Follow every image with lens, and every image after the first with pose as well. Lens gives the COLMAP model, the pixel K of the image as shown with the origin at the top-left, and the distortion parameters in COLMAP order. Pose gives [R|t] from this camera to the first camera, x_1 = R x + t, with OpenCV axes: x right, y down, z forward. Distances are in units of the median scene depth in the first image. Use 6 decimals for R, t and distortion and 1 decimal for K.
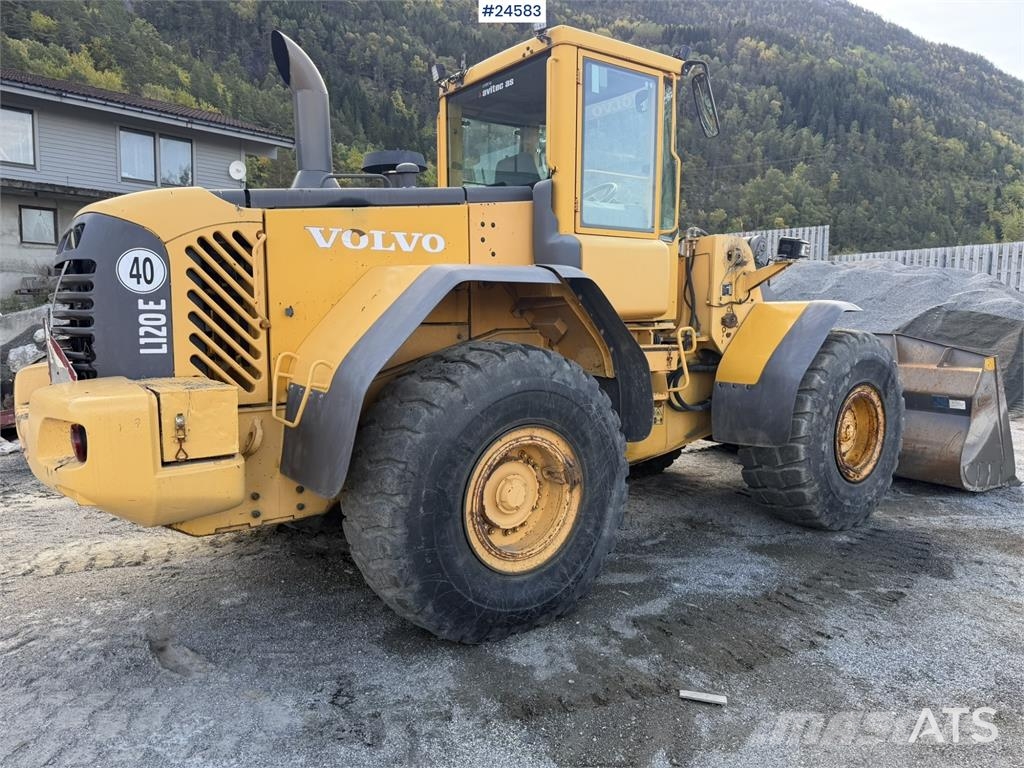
lens RADIAL K [[722.3, 0, 511.3], [0, 722.3, 386.9], [0, 0, 1]] dist [0.029730, -0.040554]
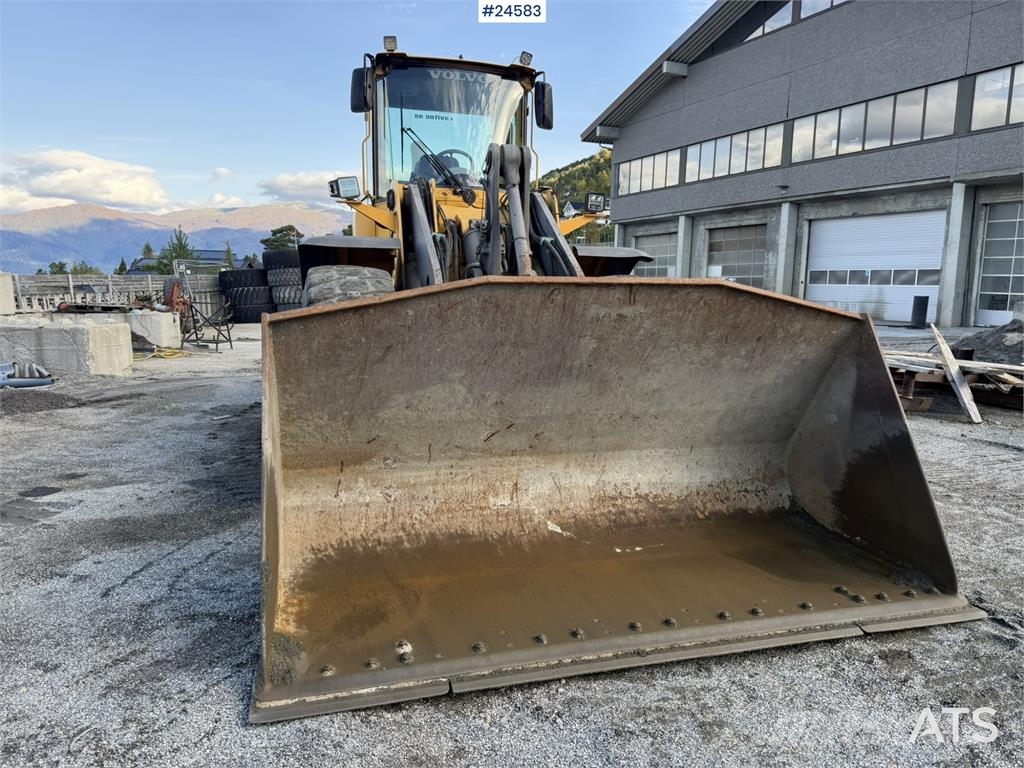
lens RADIAL K [[722.3, 0, 518.5], [0, 722.3, 389.7], [0, 0, 1]] dist [0.029730, -0.040554]
pose [[-0.355899, 0.114258, -0.927513, 1.430820], [-0.116754, 0.979285, 0.165436, -0.122044], [0.927202, 0.167170, -0.335187, 1.807243]]
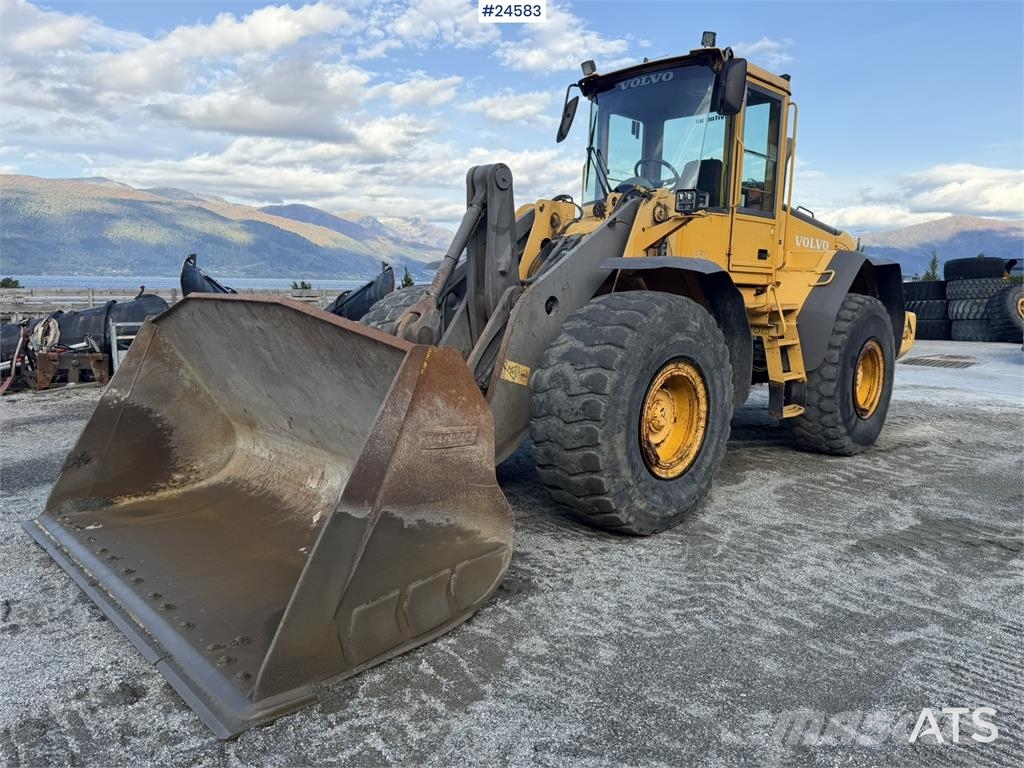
lens RADIAL K [[722.3, 0, 517.4], [0, 722.3, 385.7], [0, 0, 1]] dist [0.029730, -0.040554]
pose [[-0.989582, -0.009431, -0.143662, 0.565285], [-0.043826, 0.970229, 0.238190, -0.228979], [0.137138, 0.242004, -0.960535, 2.467939]]
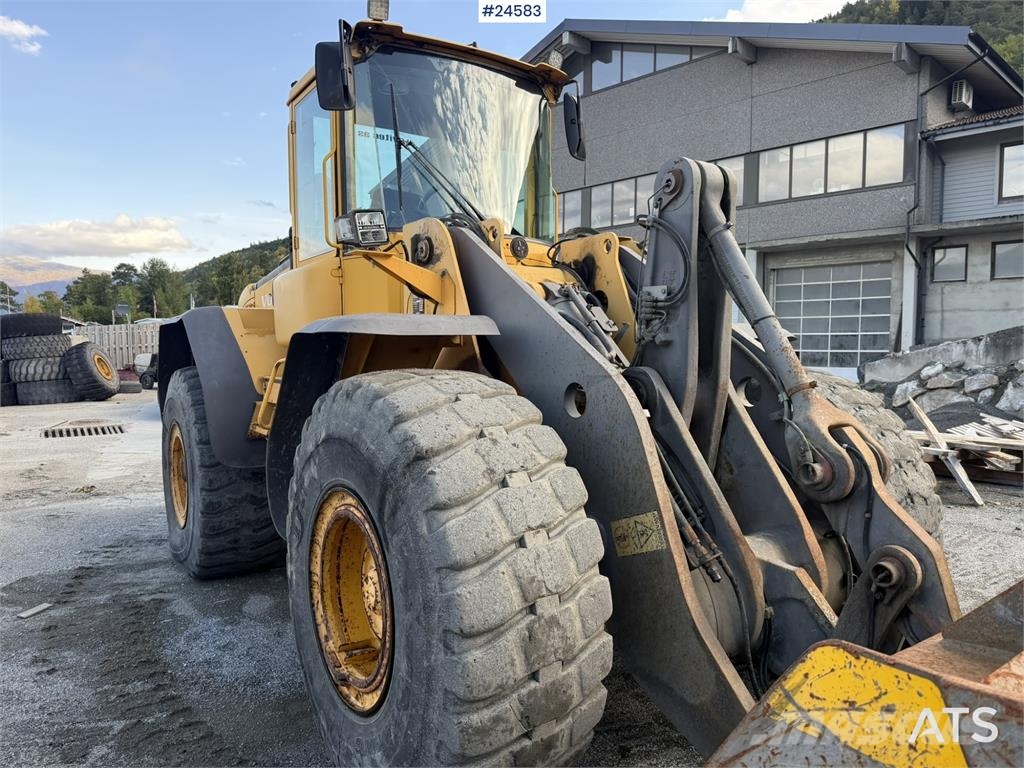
lens RADIAL K [[722.3, 0, 509.3], [0, 722.3, 388.0], [0, 0, 1]] dist [0.029730, -0.040554]
pose [[-0.050244, 0.046337, -0.997661, 1.076243], [-0.101080, 0.993558, 0.051237, -0.116903], [0.993609, 0.103418, -0.045237, 1.291481]]
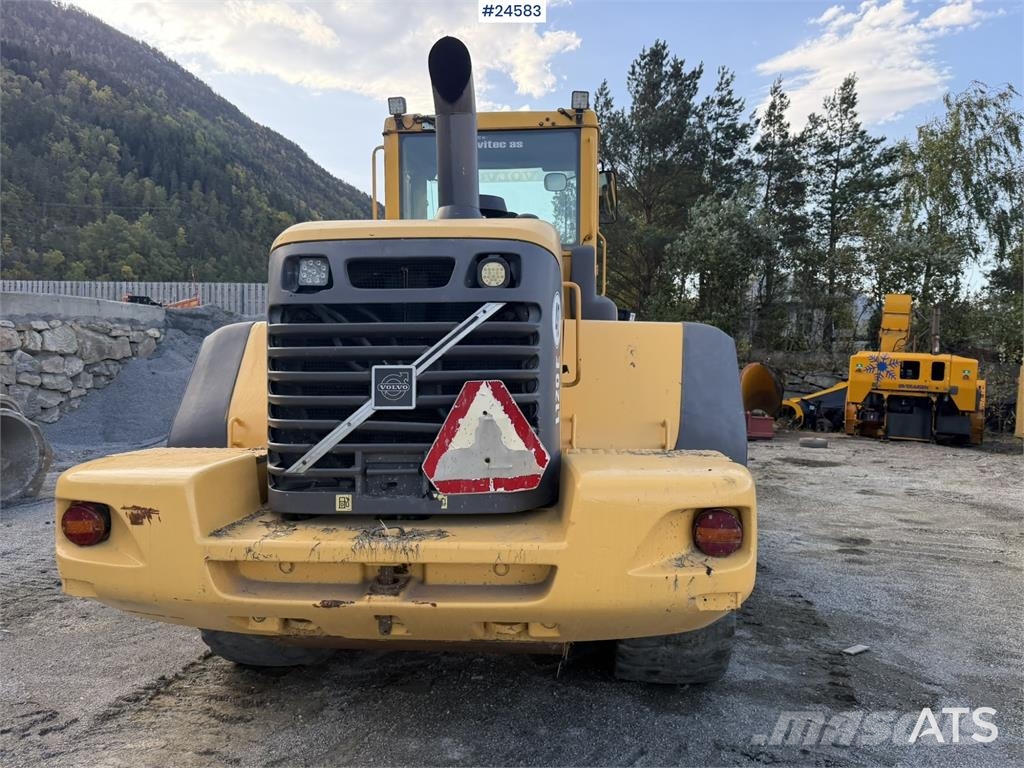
lens RADIAL K [[722.3, 0, 521.2], [0, 722.3, 375.9], [0, 0, 1]] dist [0.029730, -0.040554]
pose [[0.654730, -0.017881, 0.755651, -0.767104], [0.083526, 0.995309, -0.048819, -0.043651], [-0.751233, 0.095080, 0.653153, 0.355880]]
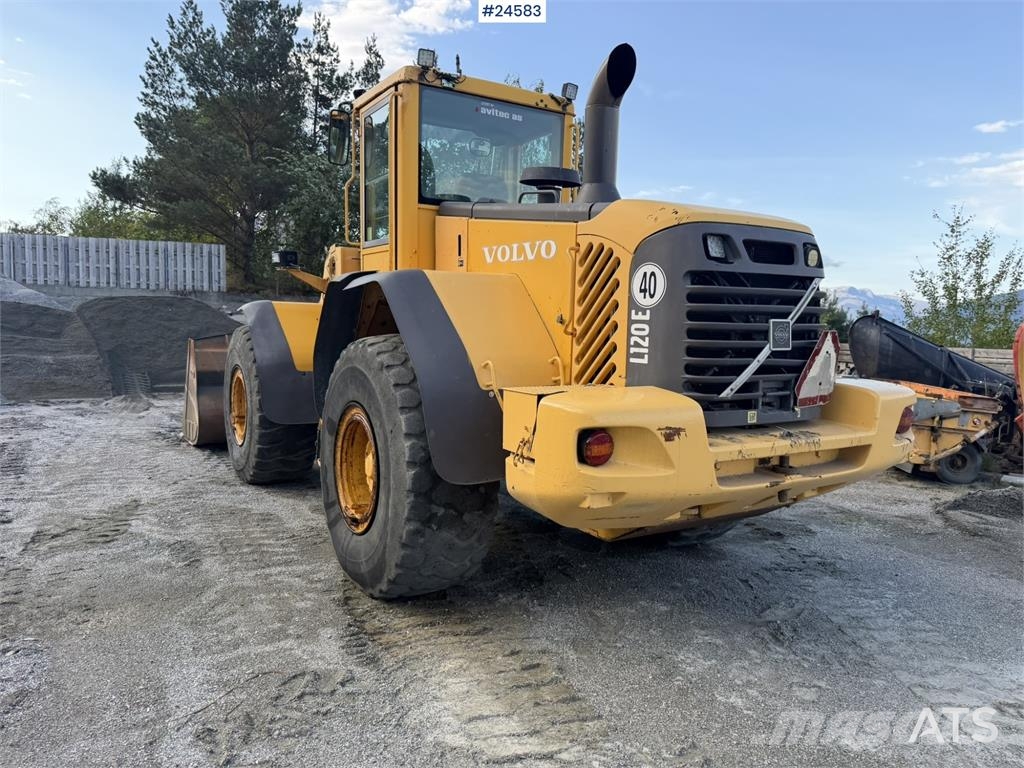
lens RADIAL K [[722.3, 0, 519.6], [0, 722.3, 379.0], [0, 0, 1]] dist [0.029730, -0.040554]
pose [[0.079733, -0.087744, 0.992947, -1.166292], [0.078962, 0.993544, 0.081456, -0.100160], [-0.993684, 0.071911, 0.086147, 0.918166]]
